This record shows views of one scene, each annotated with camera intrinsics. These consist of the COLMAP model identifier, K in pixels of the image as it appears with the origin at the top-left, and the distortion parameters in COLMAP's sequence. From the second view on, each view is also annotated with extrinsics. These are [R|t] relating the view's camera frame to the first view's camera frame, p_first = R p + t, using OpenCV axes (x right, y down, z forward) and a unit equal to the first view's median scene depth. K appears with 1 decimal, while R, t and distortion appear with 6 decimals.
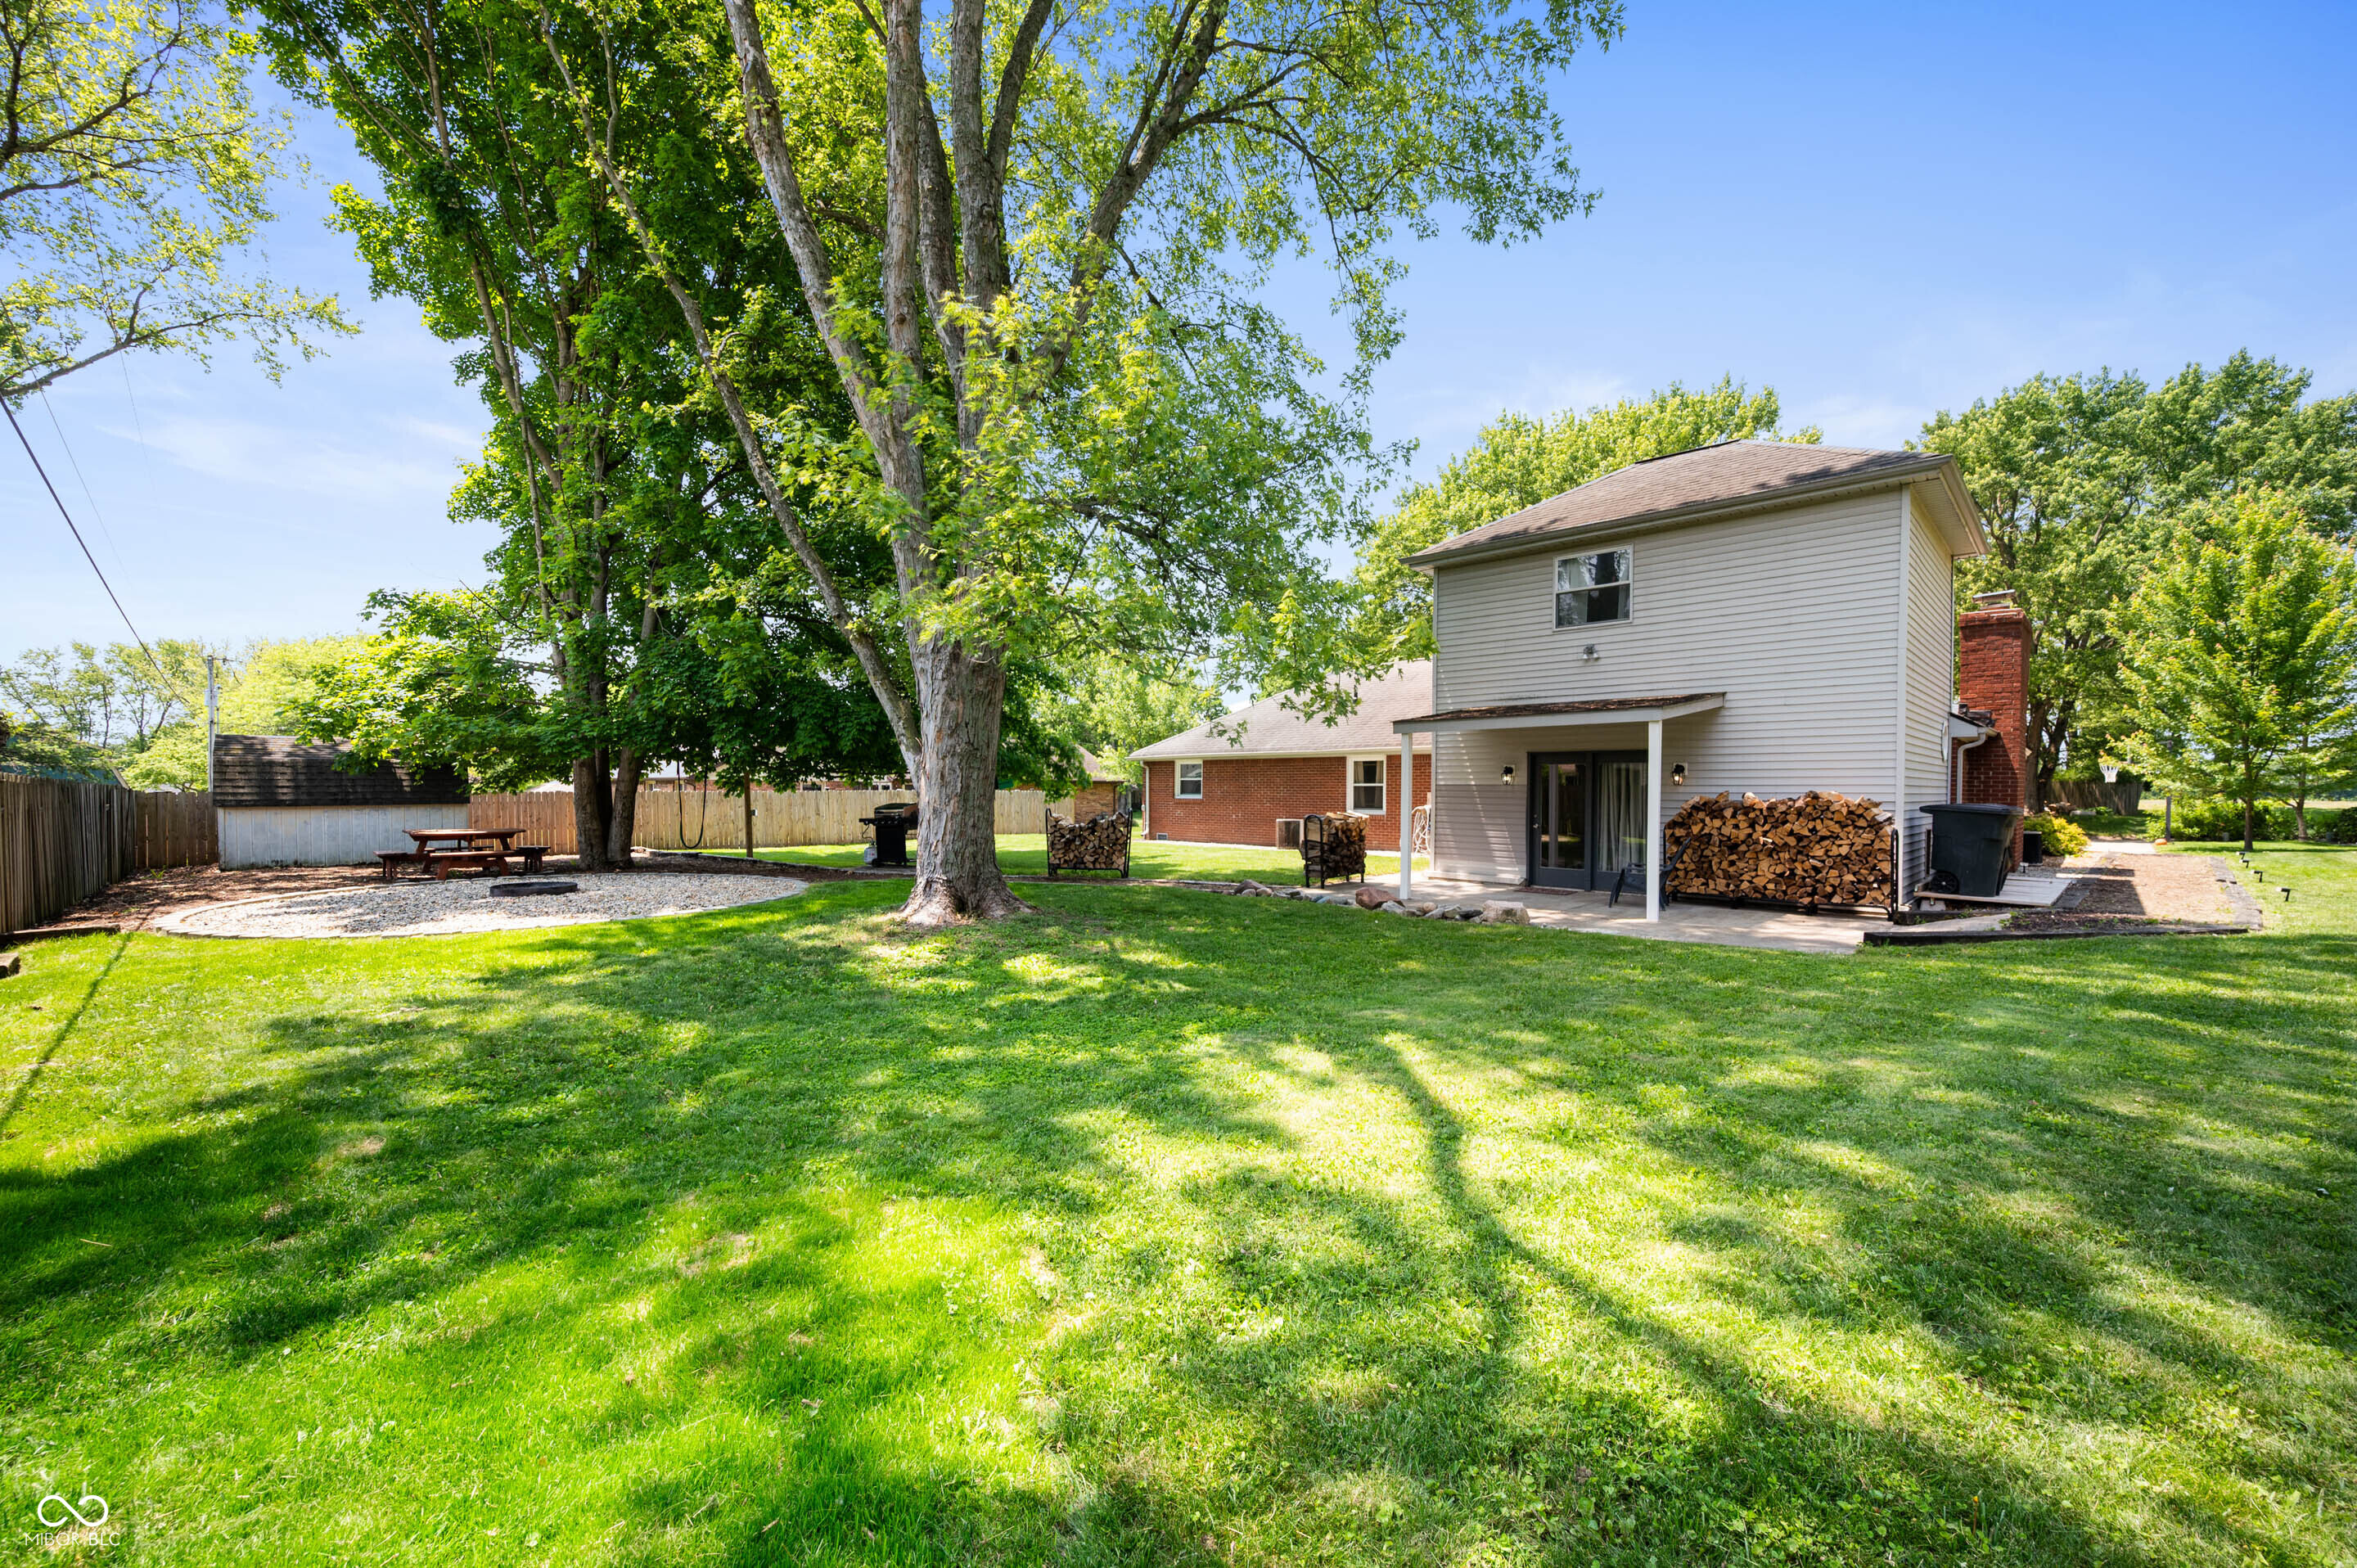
lens RADIAL K [[953.0, 0, 1178.5], [0, 953.0, 784.0], [0, 0, 1]] dist [0.017236, -0.000071]
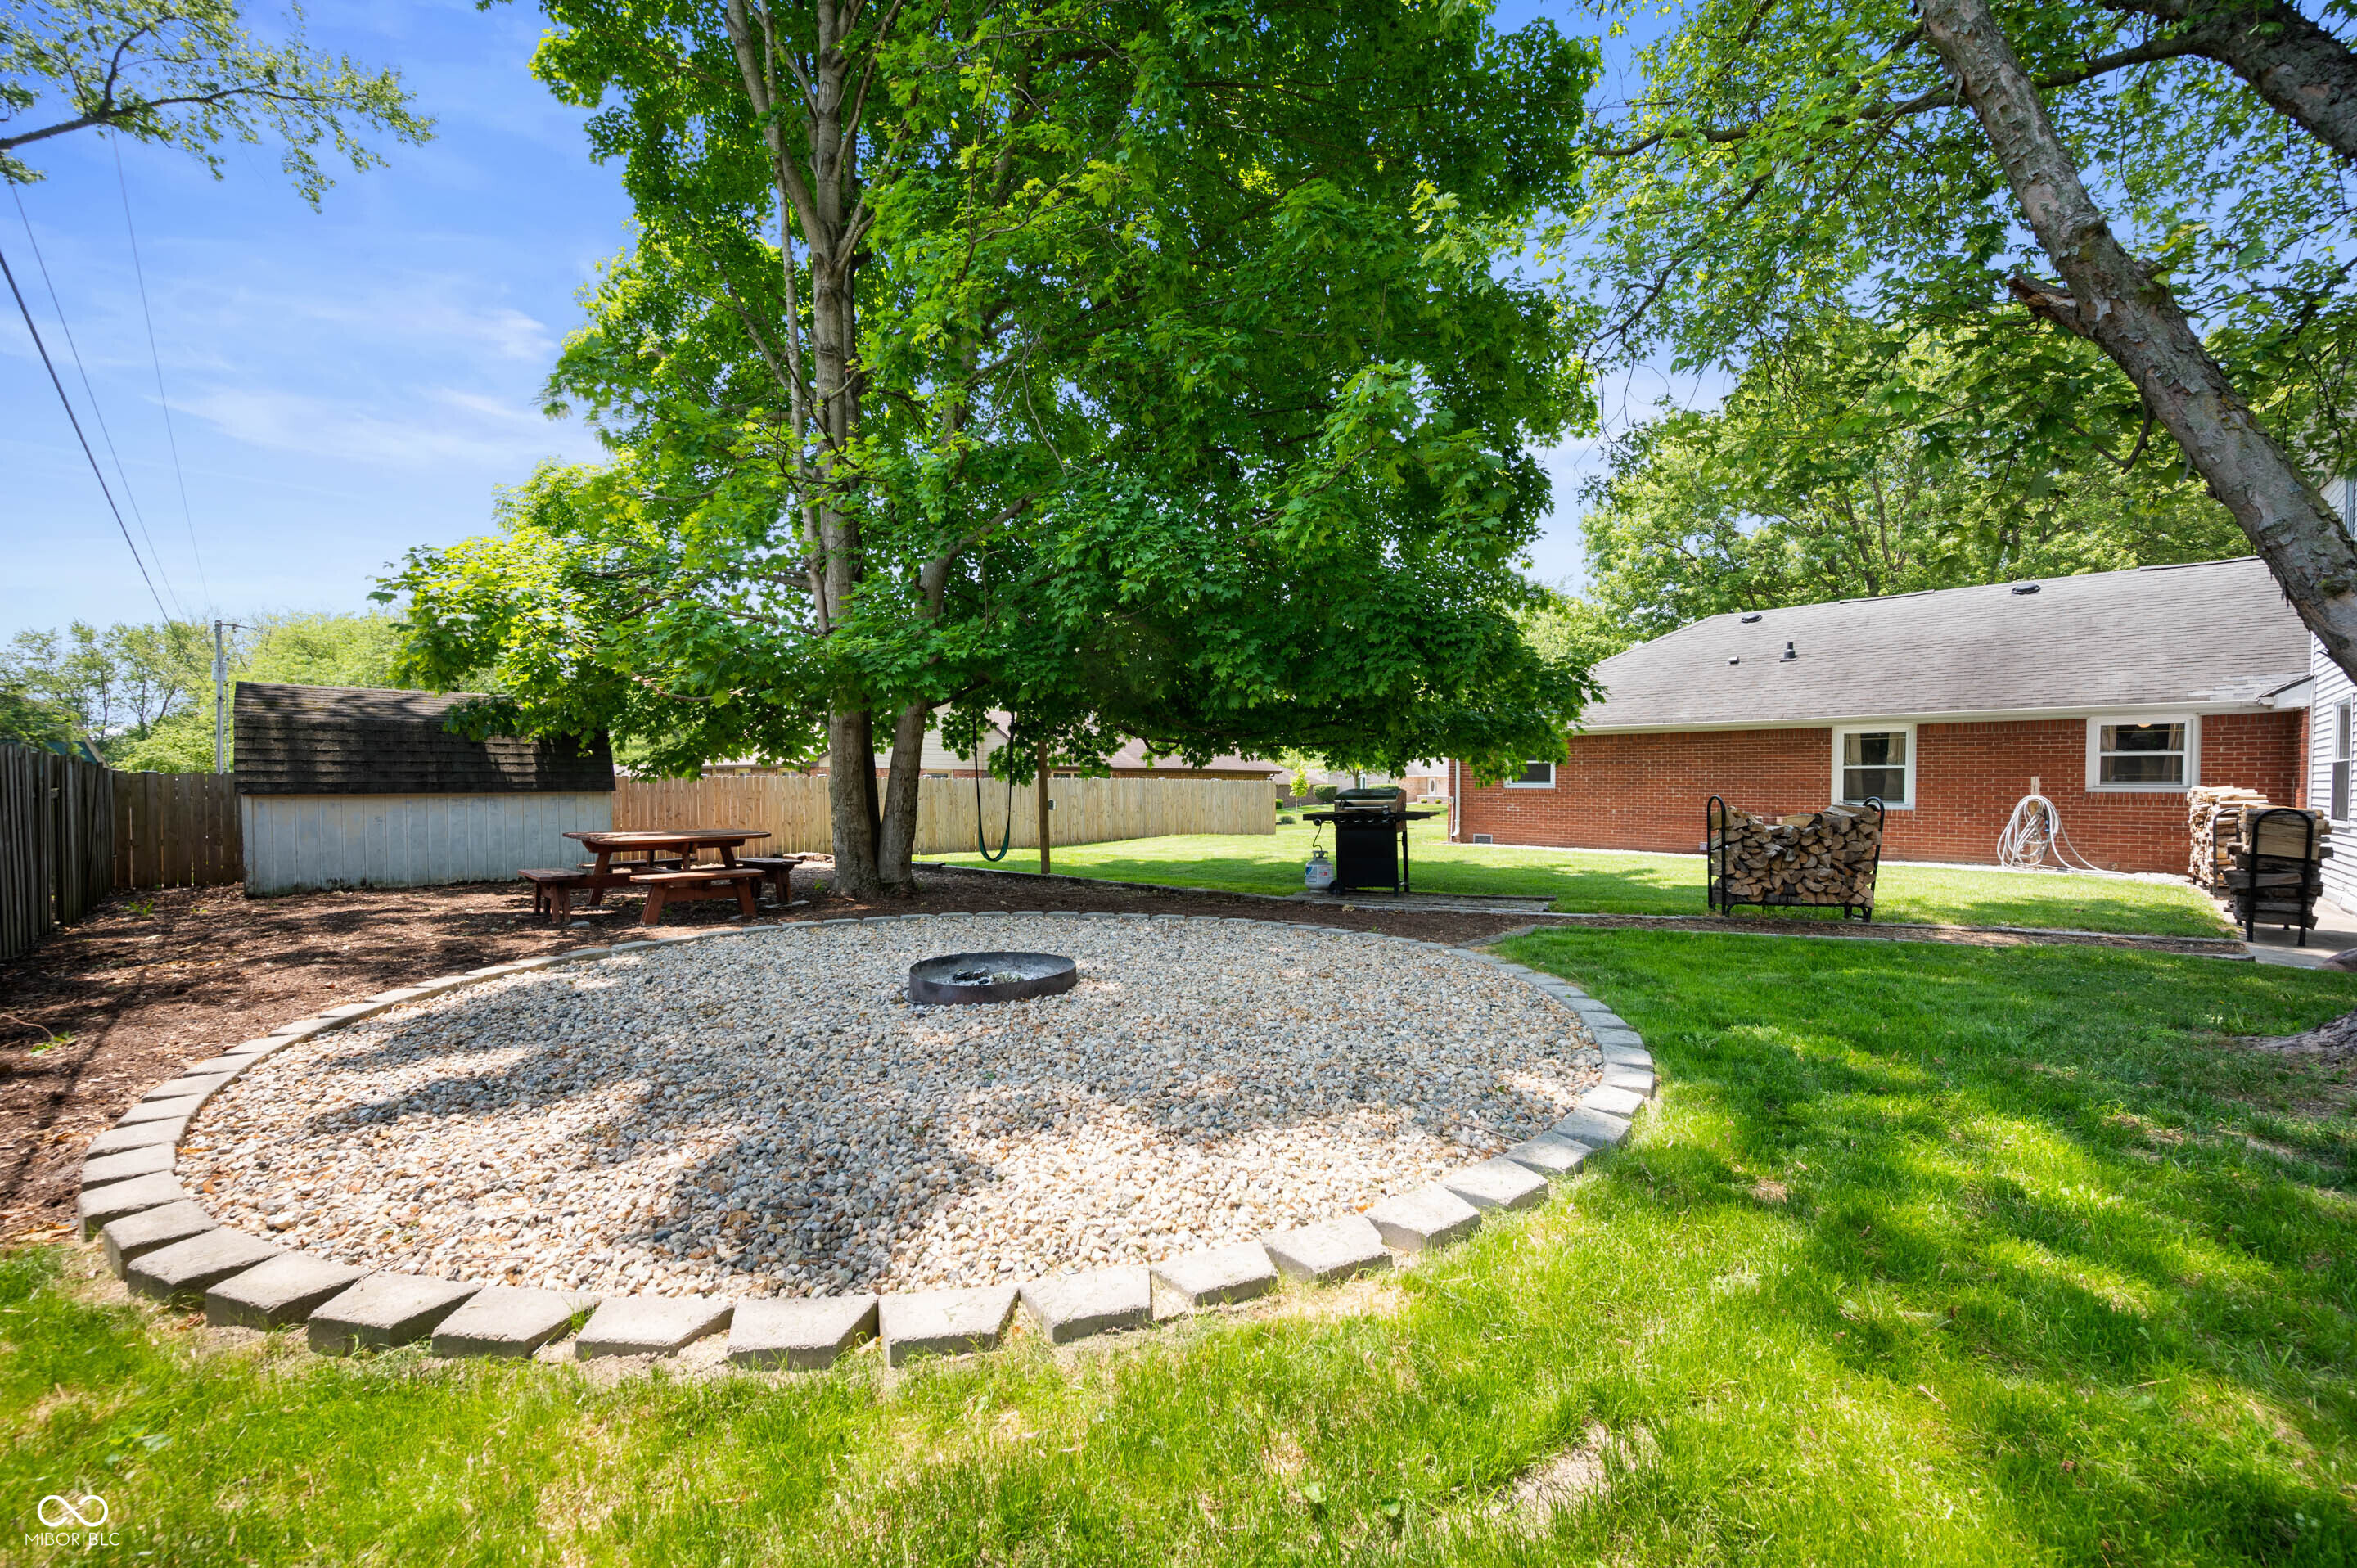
lens RADIAL K [[926.5, 0, 1176.3], [0, 926.5, 791.8], [0, 0, 1]] dist [0.002265, -0.000776]
pose [[0.999828, 0.000375, 0.018563, -0.405842], [-0.000560, 0.999950, 0.009942, 0.015562], [-0.018558, -0.009950, 0.999778, 0.396427]]
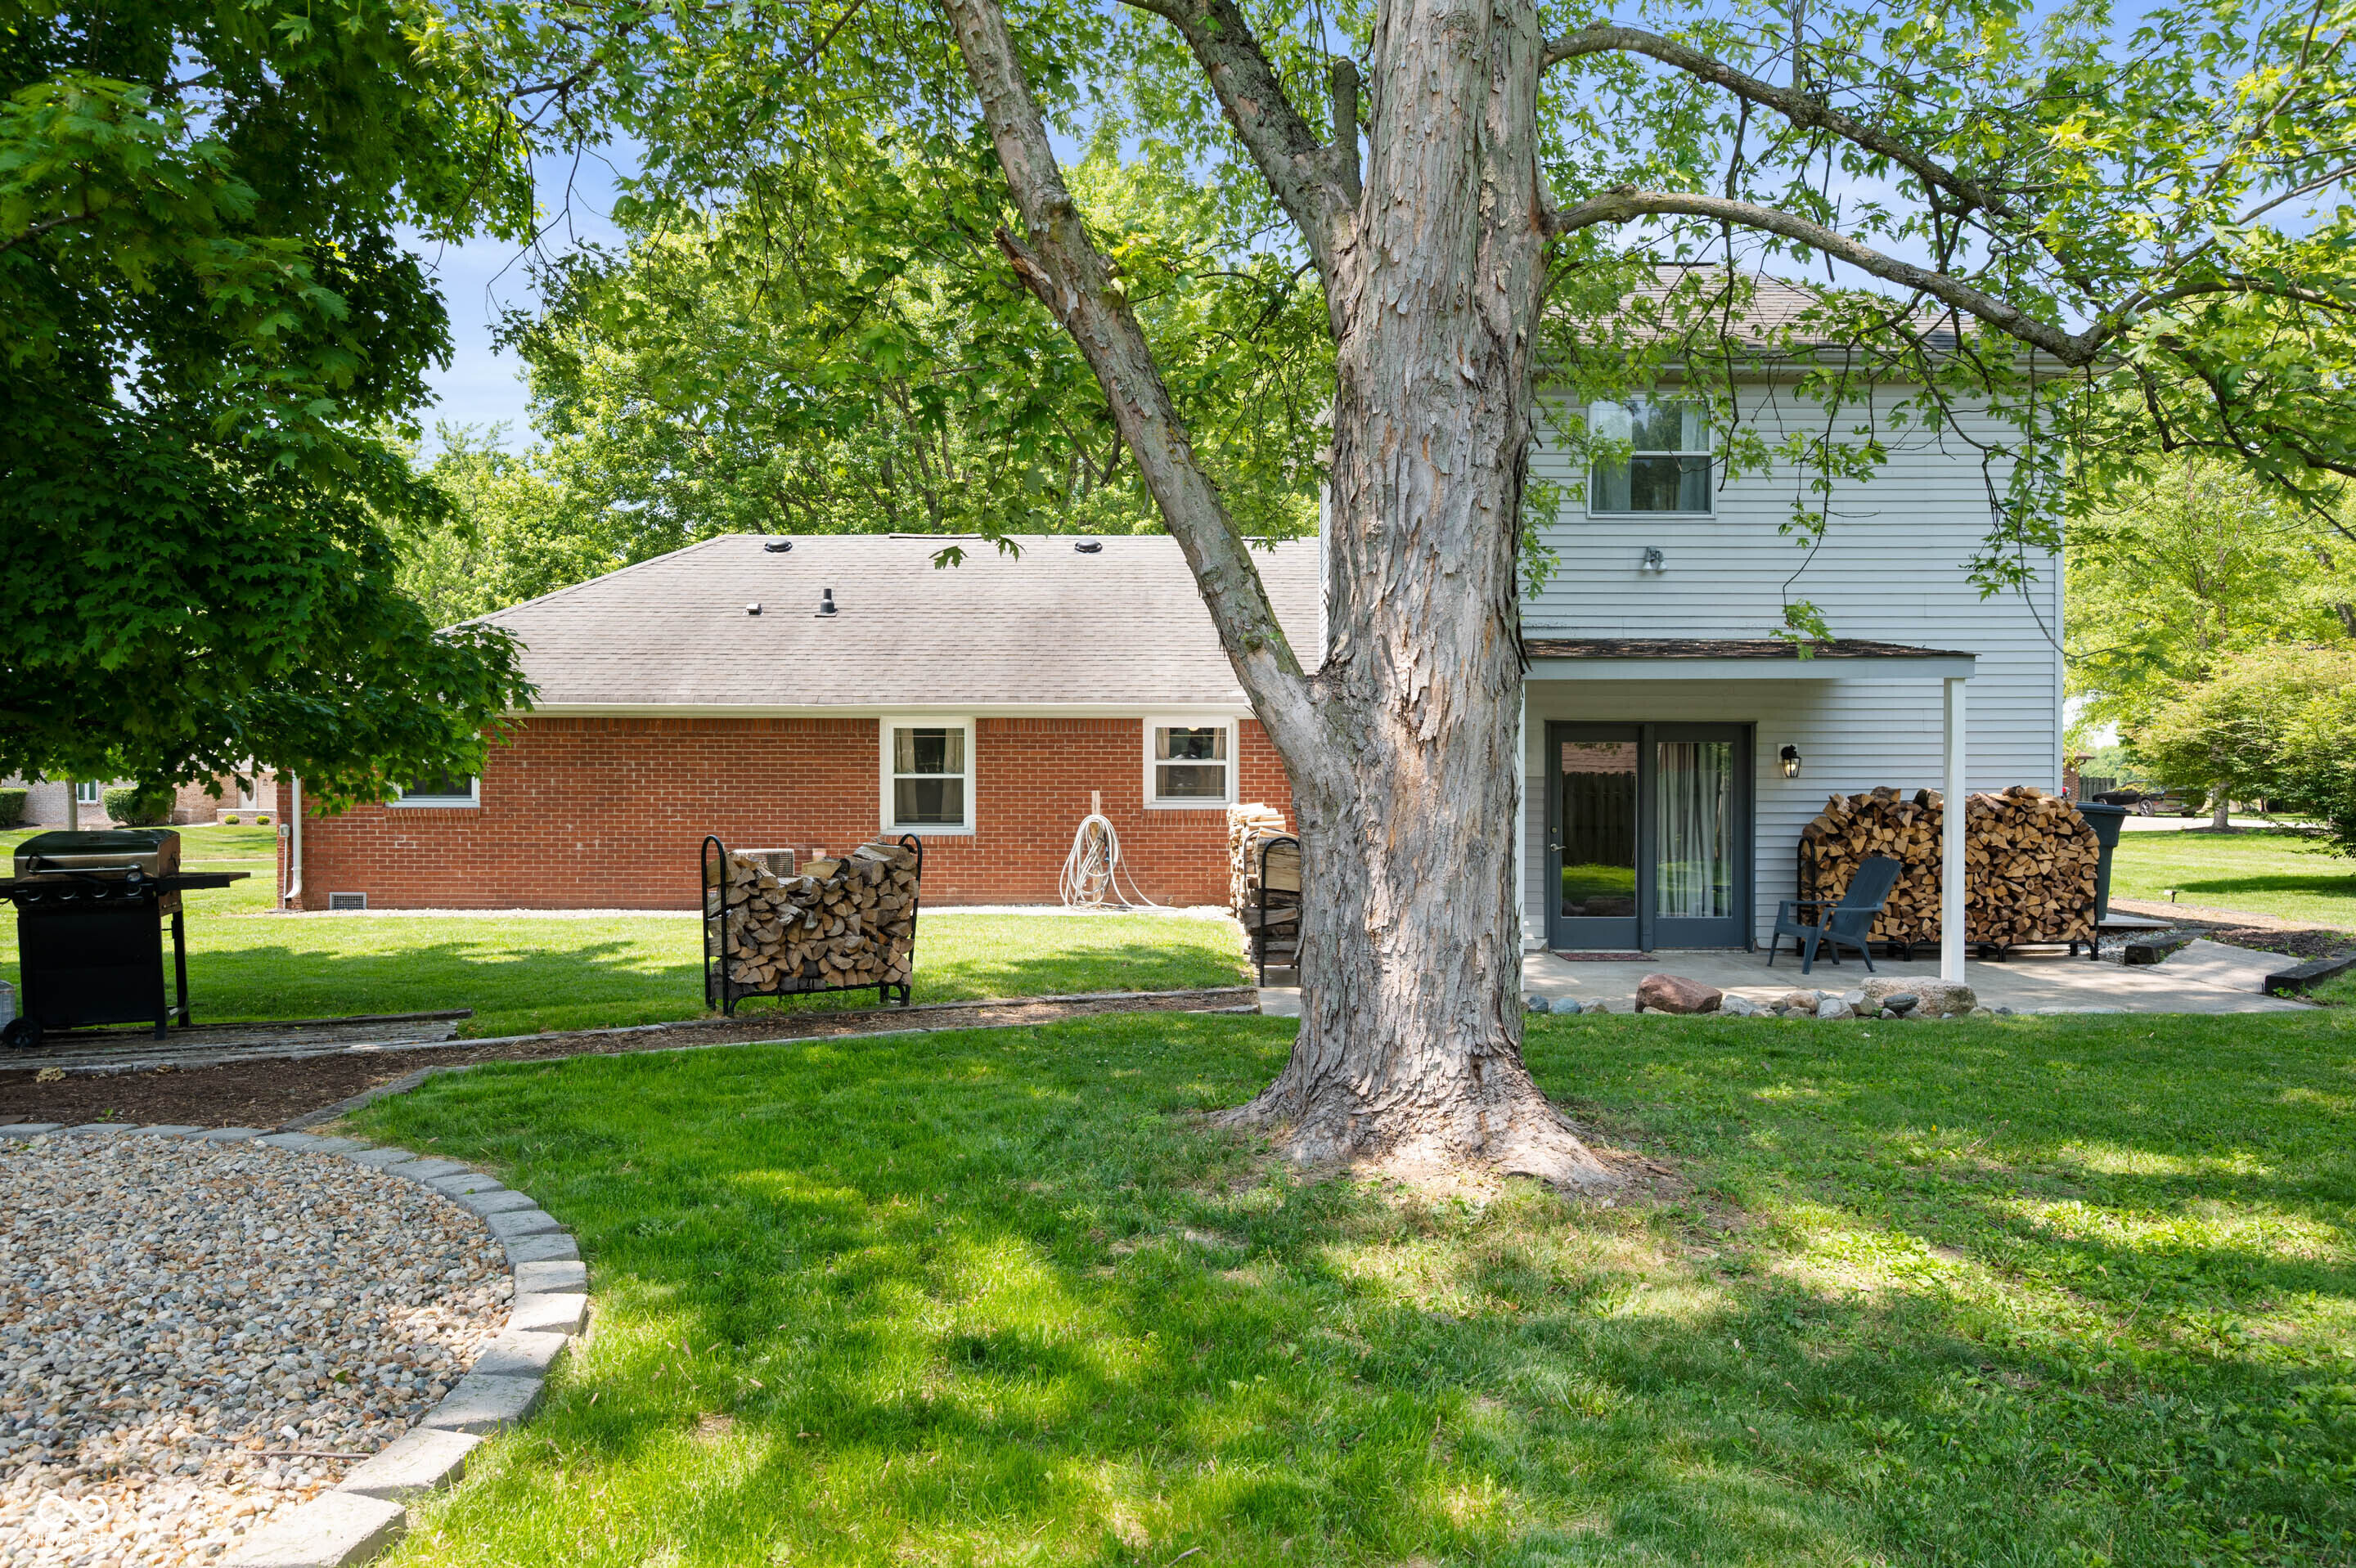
lens RADIAL K [[1668.3, 0, 1180.5], [0, 1668.3, 811.4], [0, 0, 1]] dist [-0.000458, 0.000636]
pose [[0.699912, -0.013615, 0.714100, -0.411059], [-0.002431, 0.999767, 0.021444, 0.000508], [-0.714225, -0.016745, 0.699716, 0.359050]]
